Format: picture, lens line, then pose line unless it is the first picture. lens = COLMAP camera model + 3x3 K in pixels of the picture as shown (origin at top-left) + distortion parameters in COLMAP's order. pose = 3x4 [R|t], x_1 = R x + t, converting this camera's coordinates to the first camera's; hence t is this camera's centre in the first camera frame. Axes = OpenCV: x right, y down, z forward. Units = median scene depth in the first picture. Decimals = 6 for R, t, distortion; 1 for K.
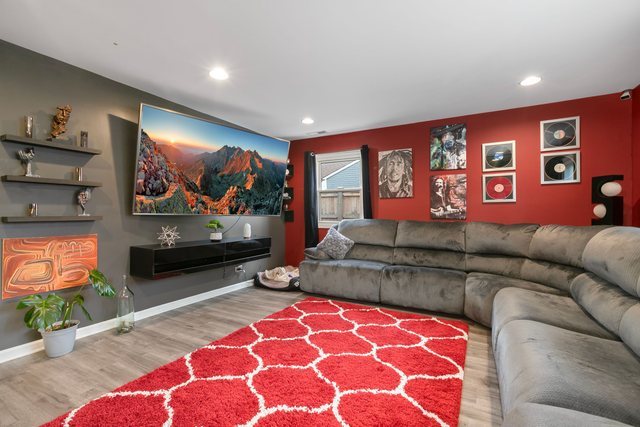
lens RADIAL K [[294.2, 0, 319.7], [0, 294.2, 218.5], [0, 0, 1]] dist [-0.019396, 0.013741]
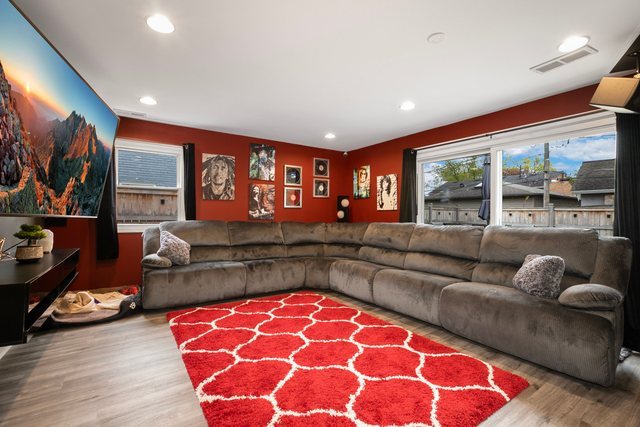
lens RADIAL K [[288.7, 0, 328.4], [0, 288.7, 229.3], [0, 0, 1]] dist [0.000787, -0.026264]
pose [[0.446096, -0.048039, 0.893695, -0.584180], [-0.000649, 0.998541, 0.053999, -0.025294], [-0.894985, -0.024669, 0.445414, 0.206747]]
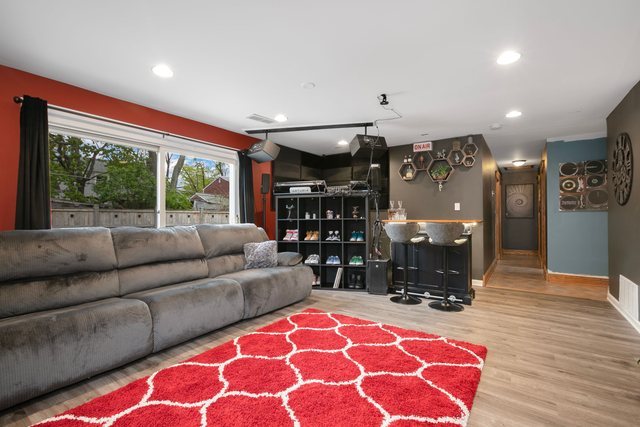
lens RADIAL K [[294.2, 0, 319.7], [0, 294.2, 218.5], [0, 0, 1]] dist [-0.019396, 0.013741]
pose [[-0.993987, -0.002385, 0.109474, -0.101059], [-0.002307, 0.999997, 0.000843, -0.012526], [-0.109475, 0.000585, -0.993989, 1.046642]]
